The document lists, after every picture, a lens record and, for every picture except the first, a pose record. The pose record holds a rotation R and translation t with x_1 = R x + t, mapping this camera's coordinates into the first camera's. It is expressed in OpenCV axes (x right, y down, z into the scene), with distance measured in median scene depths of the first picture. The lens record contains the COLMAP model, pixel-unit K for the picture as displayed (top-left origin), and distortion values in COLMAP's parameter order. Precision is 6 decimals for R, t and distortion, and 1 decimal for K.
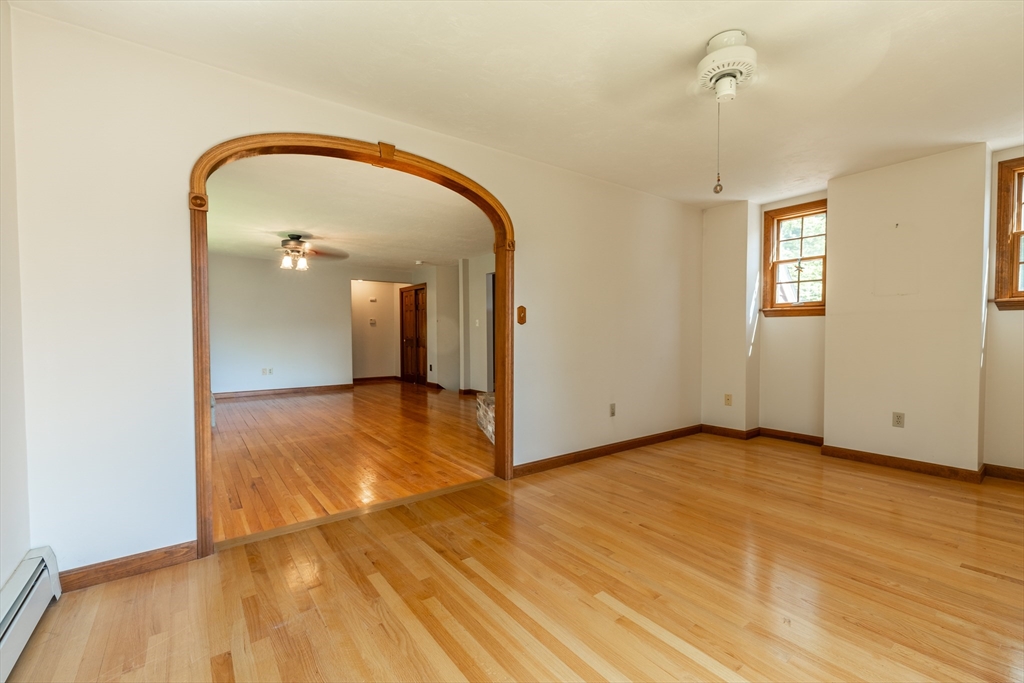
lens RADIAL K [[441.2, 0, 512.5], [0, 441.2, 345.5], [0, 0, 1]] dist [0.001685, -0.000642]
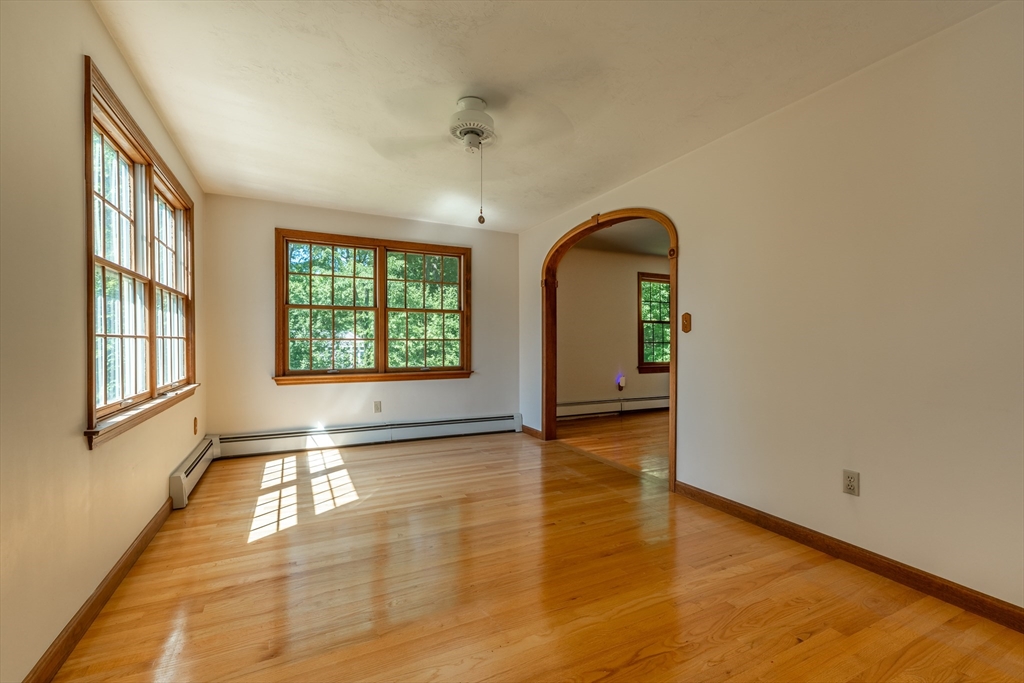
lens RADIAL K [[441.2, 0, 512.3], [0, 441.2, 342.0], [0, 0, 1]] dist [0.001685, -0.000642]
pose [[-0.178017, 0.003865, -0.984020, 1.003648], [-0.031277, 0.999465, 0.009584, -0.025298], [0.983530, 0.032483, -0.177801, 0.804209]]
